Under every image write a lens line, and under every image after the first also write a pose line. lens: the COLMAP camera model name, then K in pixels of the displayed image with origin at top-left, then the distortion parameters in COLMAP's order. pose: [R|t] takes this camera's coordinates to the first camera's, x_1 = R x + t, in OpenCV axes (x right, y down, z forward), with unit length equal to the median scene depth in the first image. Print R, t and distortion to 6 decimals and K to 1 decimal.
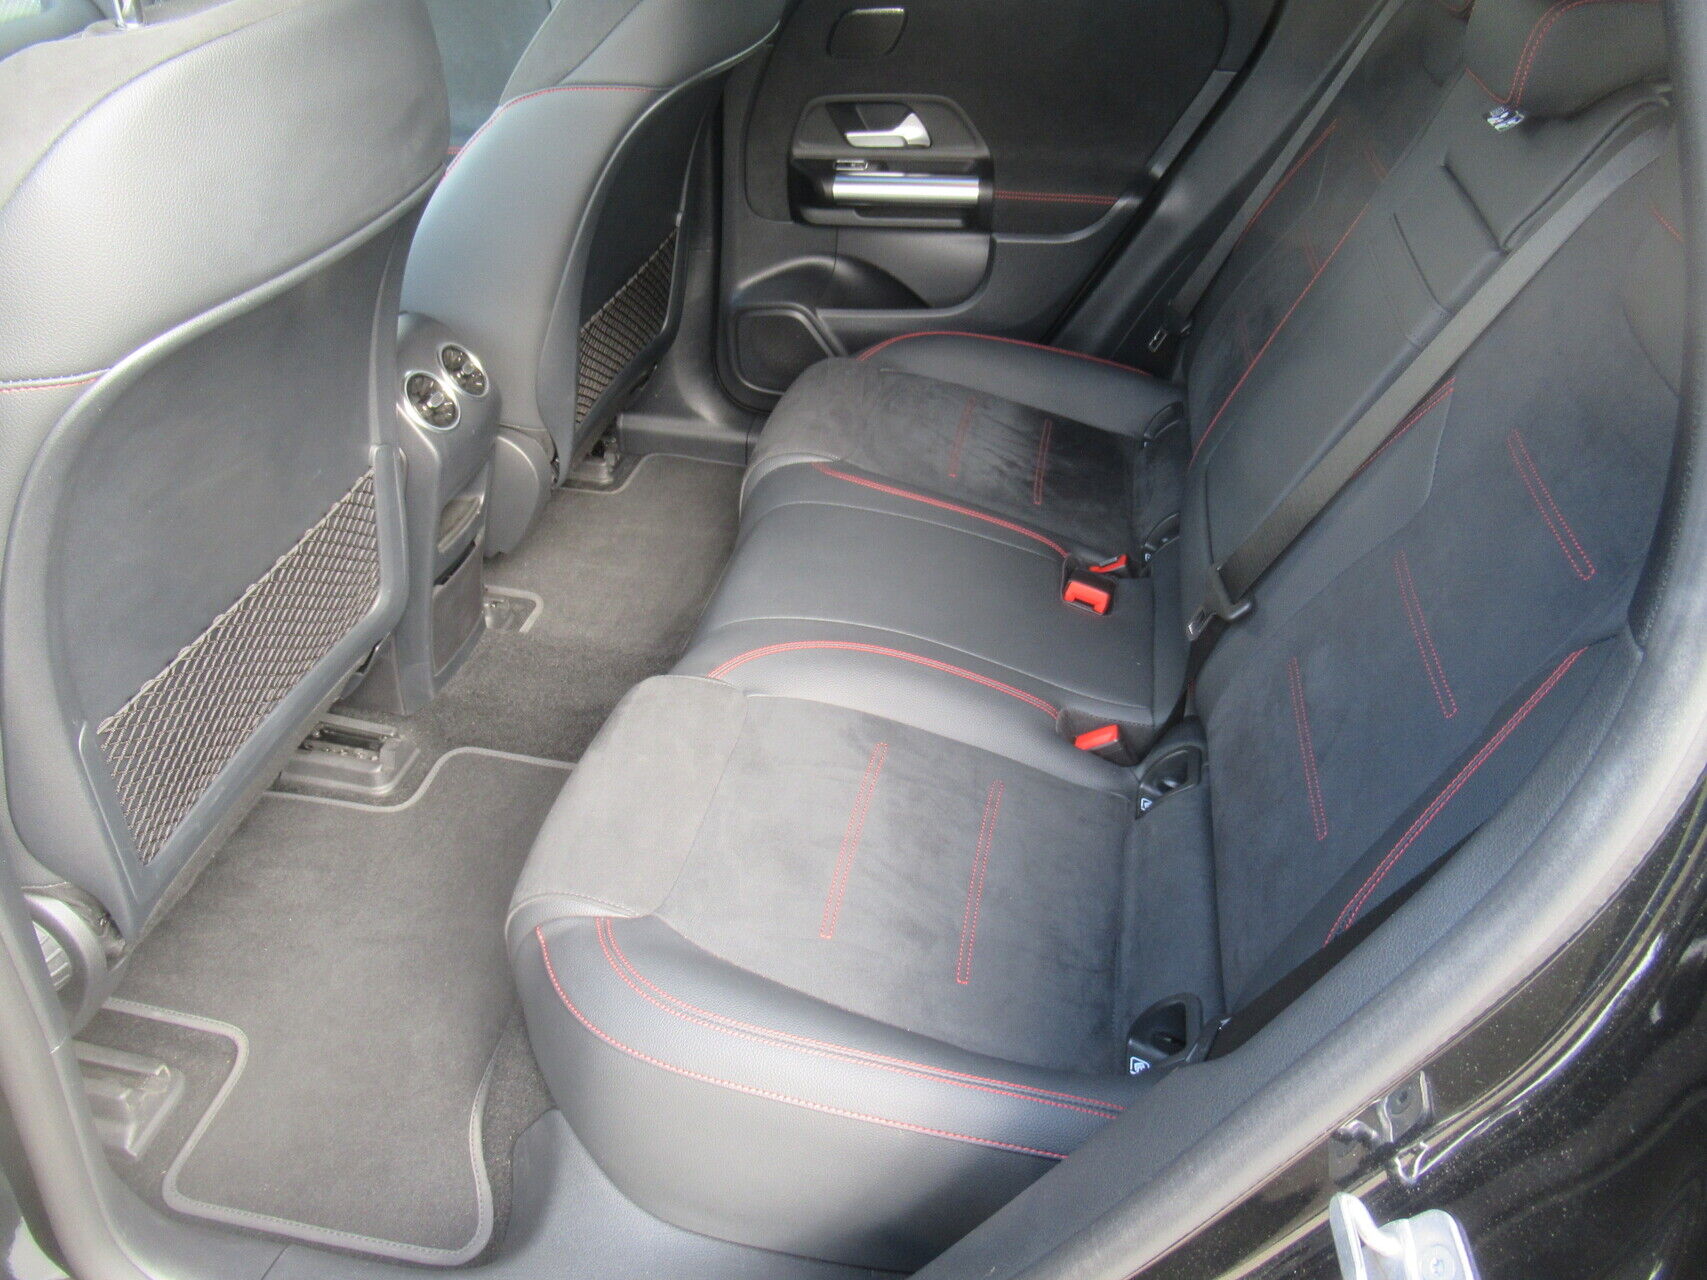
lens RADIAL K [[1285.3, 0, 857.3], [0, 1285.3, 611.1], [0, 0, 1]] dist [-0.010642, 0.012333]
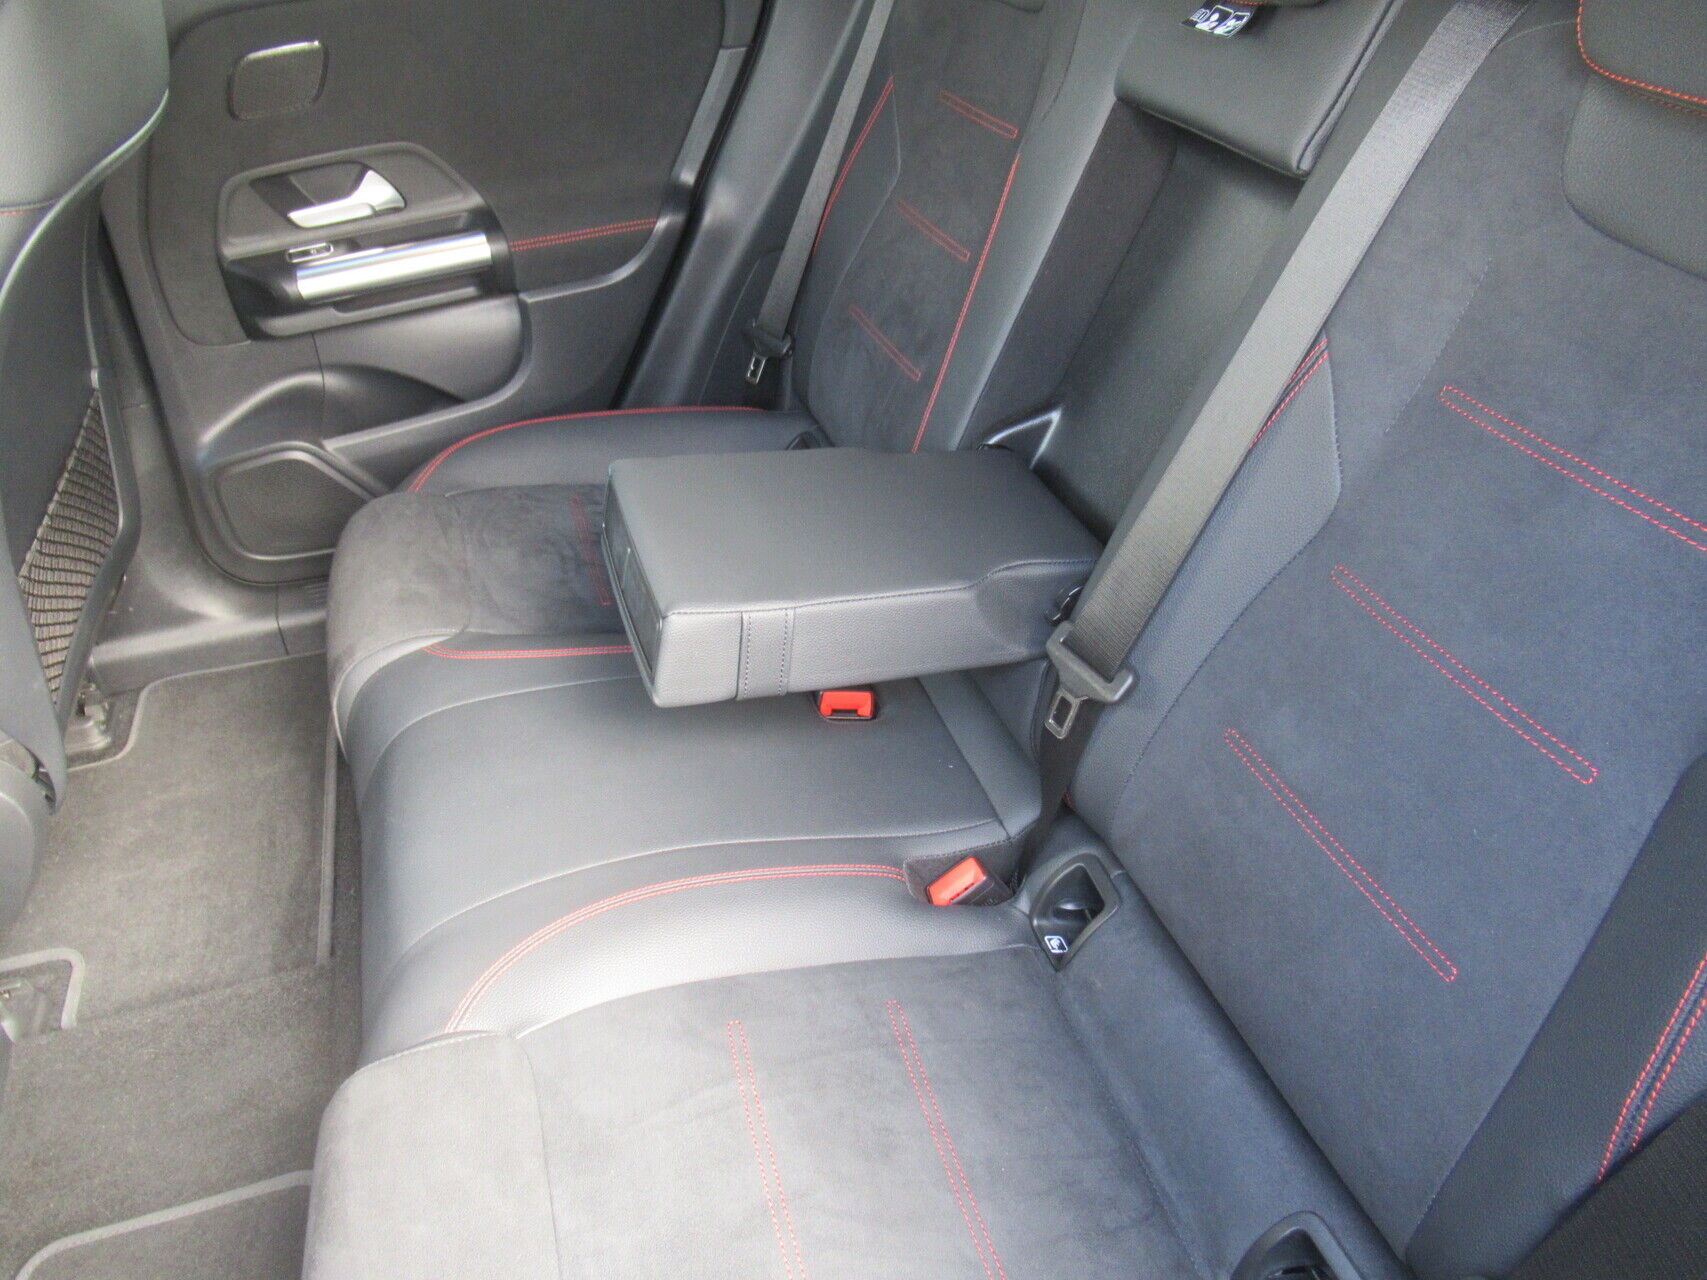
lens RADIAL K [[1285.3, 0, 857.3], [0, 1285.3, 611.1], [0, 0, 1]] dist [-0.010642, 0.012333]
pose [[0.876242, -0.322871, 0.357706, -0.062925], [0.326315, 0.943800, 0.052542, -0.079689], [-0.354568, 0.070685, 0.932355, 0.186951]]
